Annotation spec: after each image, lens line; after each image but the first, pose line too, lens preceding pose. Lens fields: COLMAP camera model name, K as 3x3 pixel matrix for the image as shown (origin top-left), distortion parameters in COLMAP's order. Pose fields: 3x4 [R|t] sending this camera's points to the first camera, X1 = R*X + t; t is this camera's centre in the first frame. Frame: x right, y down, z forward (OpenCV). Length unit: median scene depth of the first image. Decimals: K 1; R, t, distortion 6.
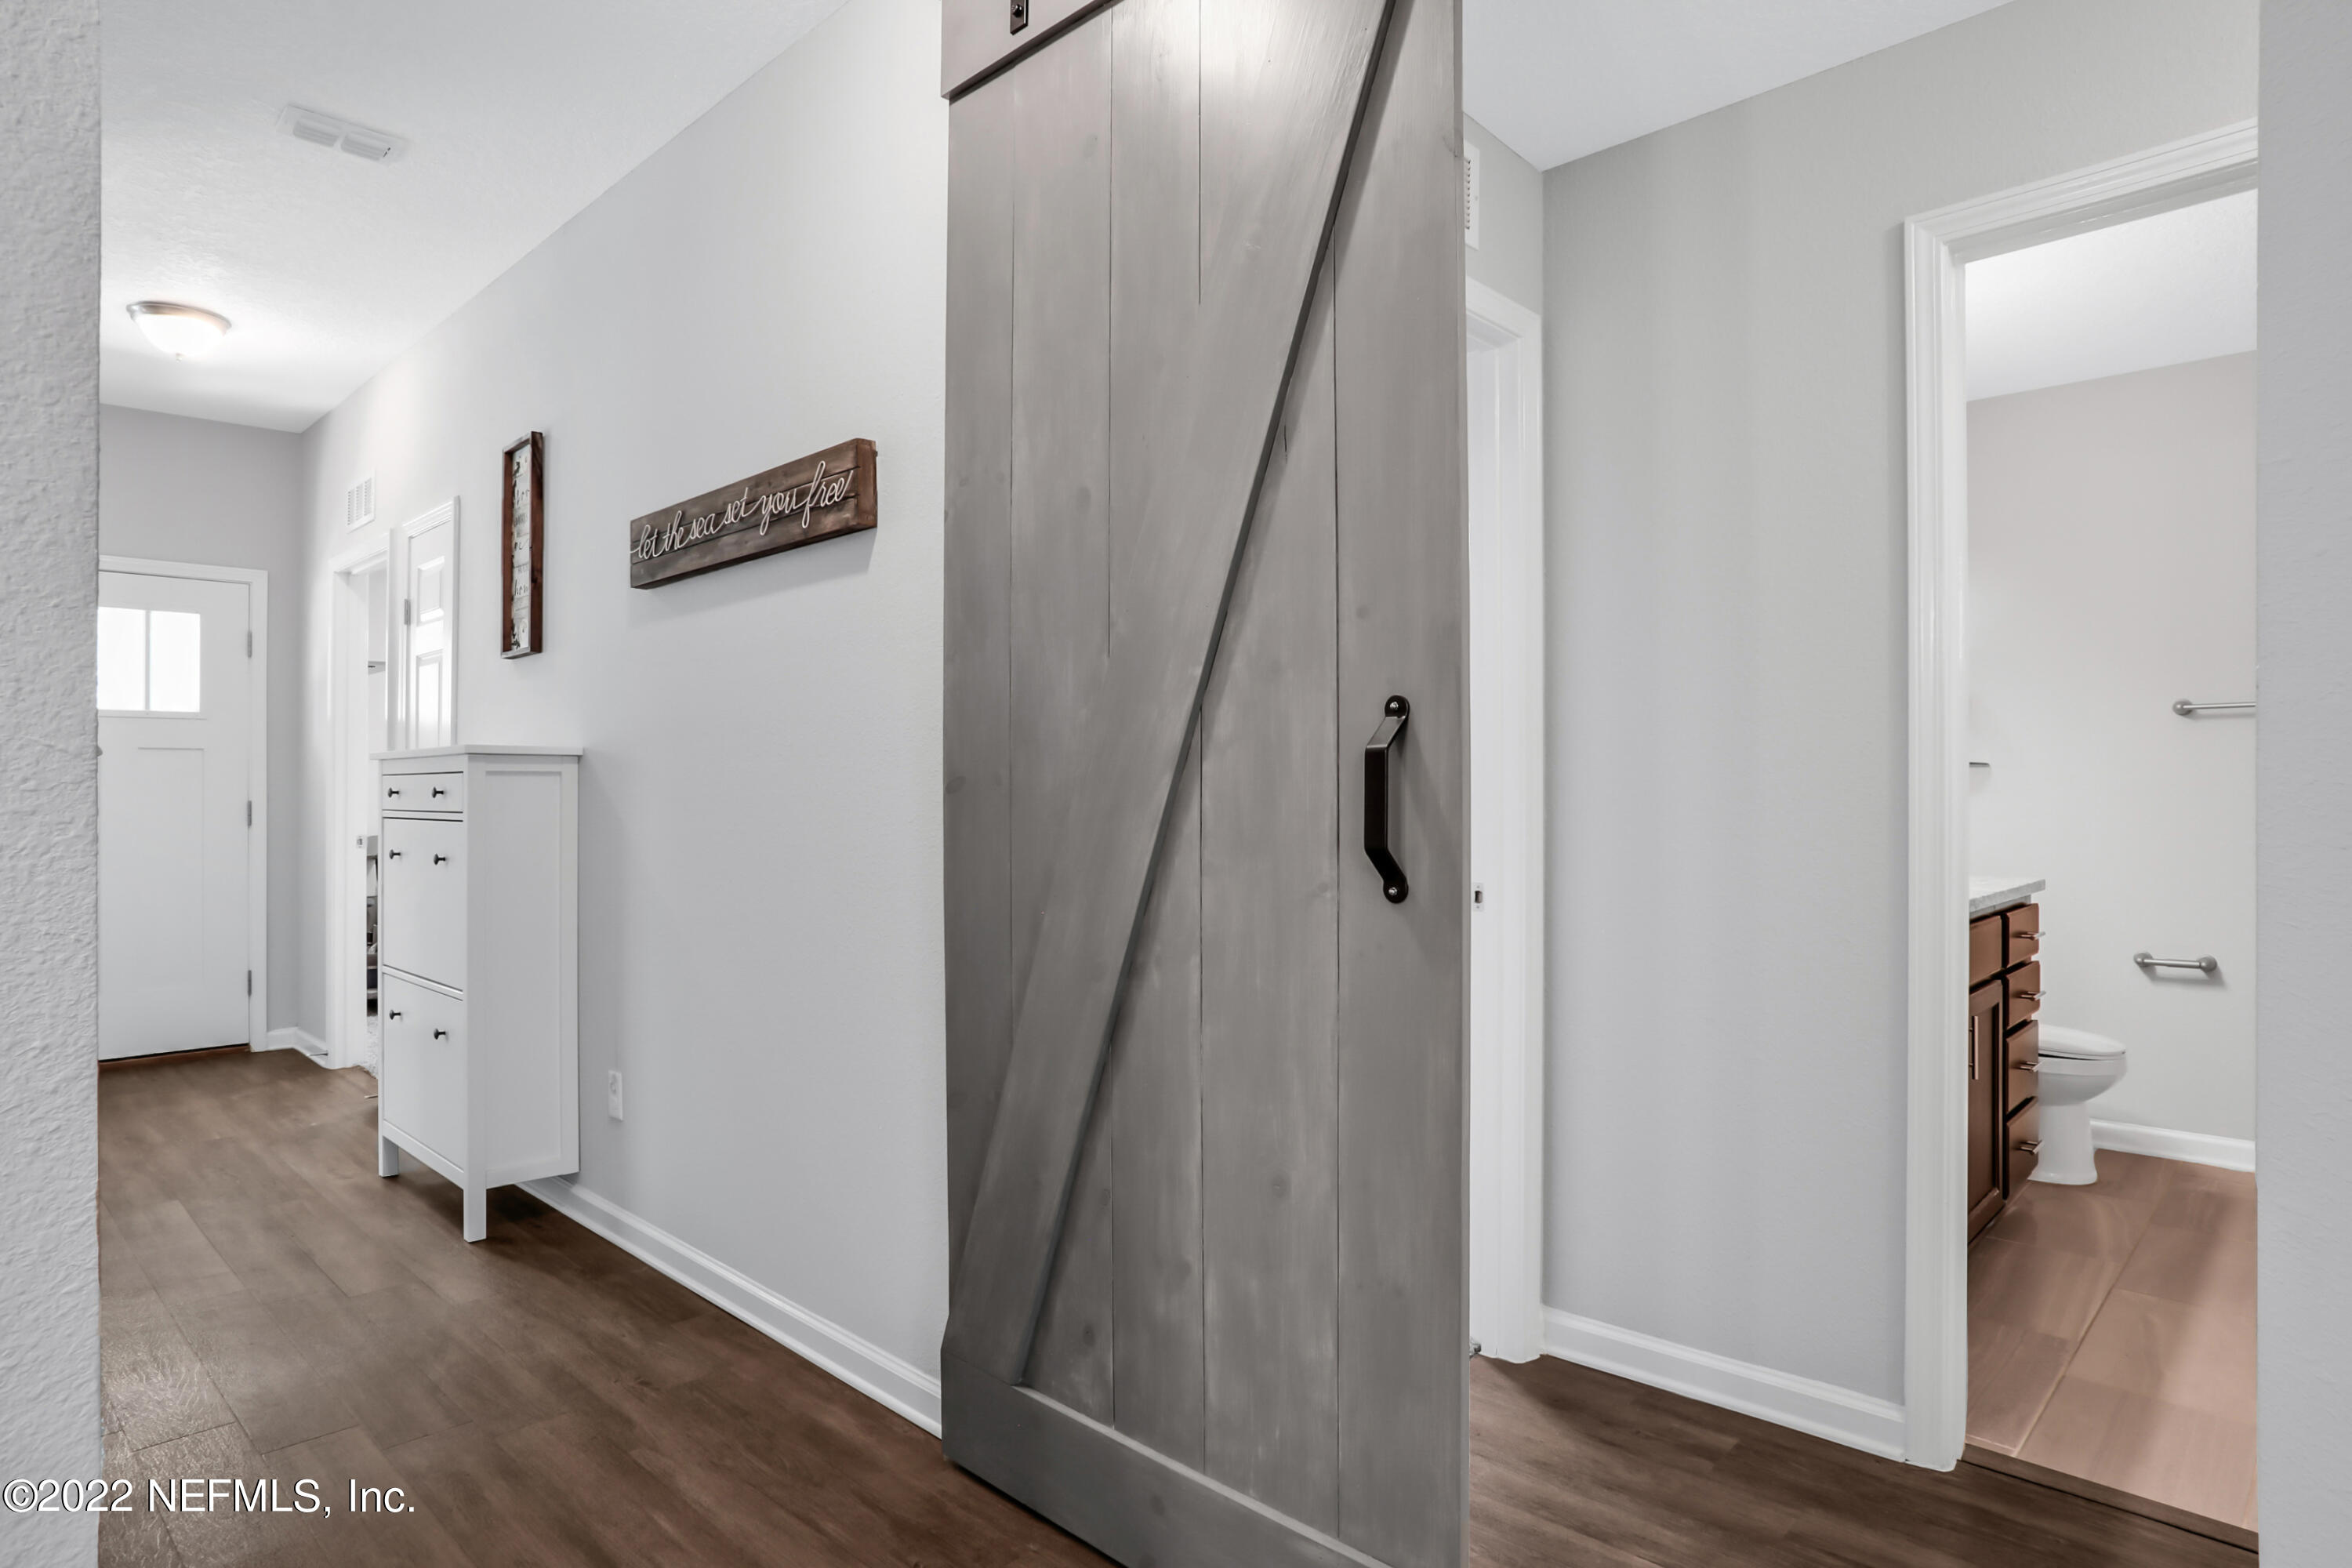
lens RADIAL K [[1257.3, 0, 1176.0], [0, 1257.3, 789.4], [0, 0, 1]] dist [-0.020798, 0.000007]
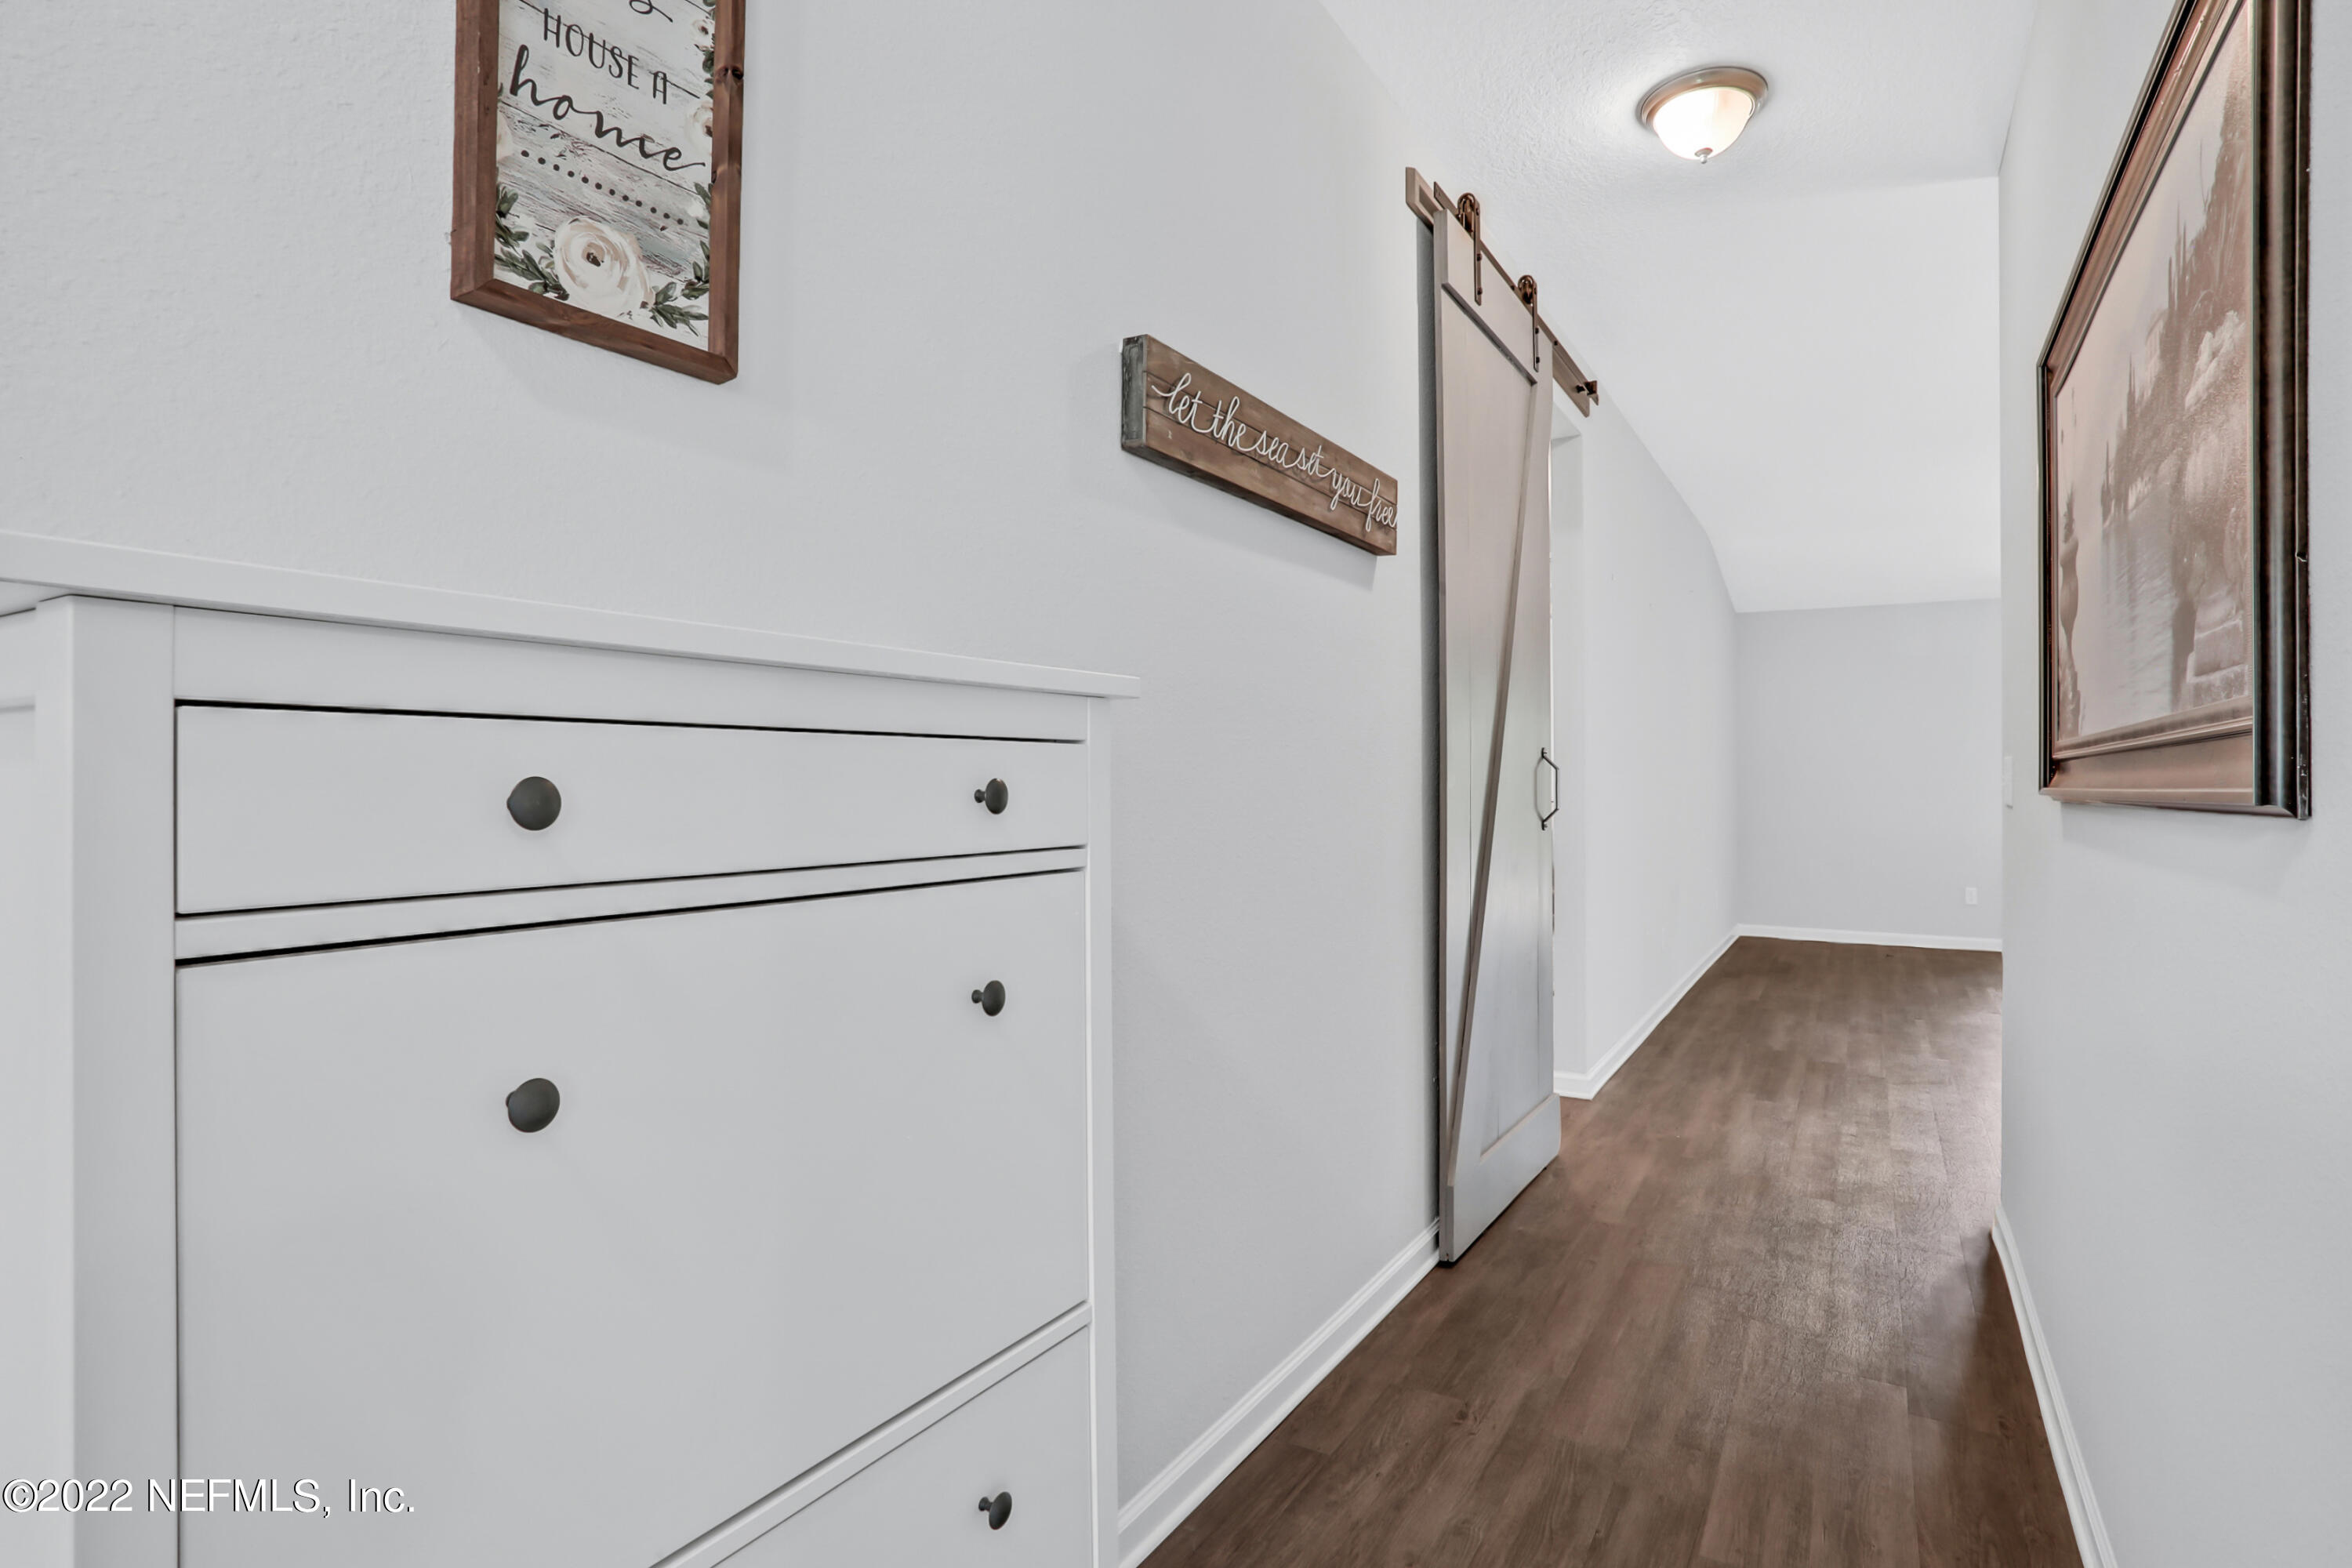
lens RADIAL K [[1212.8, 0, 1169.1], [0, 1212.8, 777.2], [0, 0, 1]] dist [-0.044462, 0.012689]
pose [[-0.213738, 0.005165, 0.976877, -1.243173], [-0.000957, 0.999984, -0.005497, -0.001327], [-0.976890, -0.002110, -0.213730, 1.387226]]
